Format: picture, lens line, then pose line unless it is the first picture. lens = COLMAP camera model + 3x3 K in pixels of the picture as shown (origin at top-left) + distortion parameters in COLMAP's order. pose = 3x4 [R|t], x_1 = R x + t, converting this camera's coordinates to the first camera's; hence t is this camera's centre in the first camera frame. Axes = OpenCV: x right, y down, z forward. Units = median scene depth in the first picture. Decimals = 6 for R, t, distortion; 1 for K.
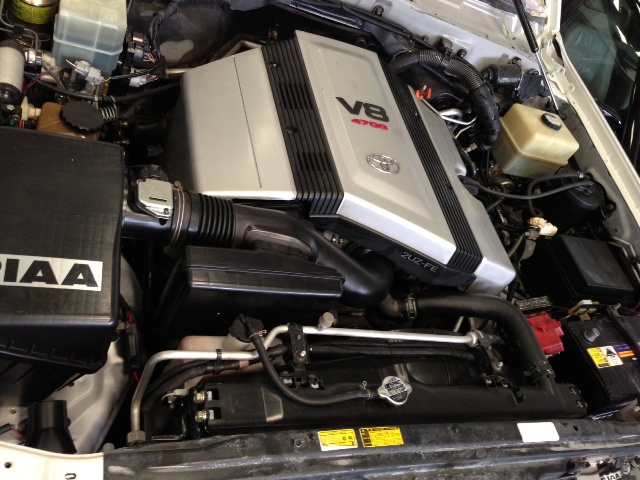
lens RADIAL K [[600.7, 0, 318.3], [0, 600.7, 240.9], [0, 0, 1]] dist [0.051400, 0.000000]
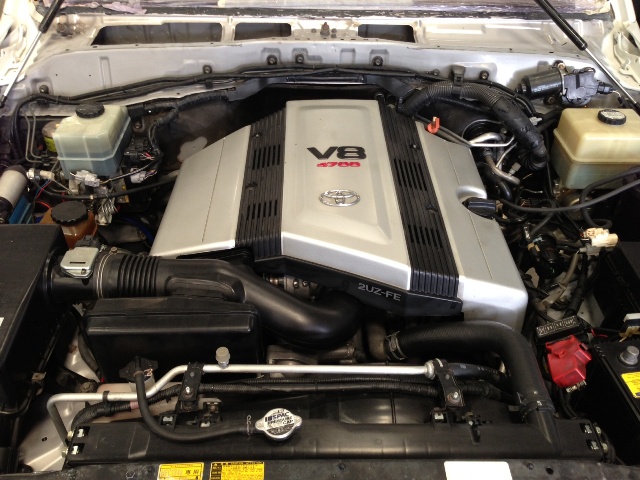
lens RADIAL K [[600.7, 0, 318.1], [0, 600.7, 236.1], [0, 0, 1]] dist [0.051400, 0.000000]
pose [[0.888670, -0.197168, -0.413993, 0.475878], [0.111853, 0.968773, -0.221286, 0.143380], [0.444696, 0.150343, 0.882973, 0.147664]]
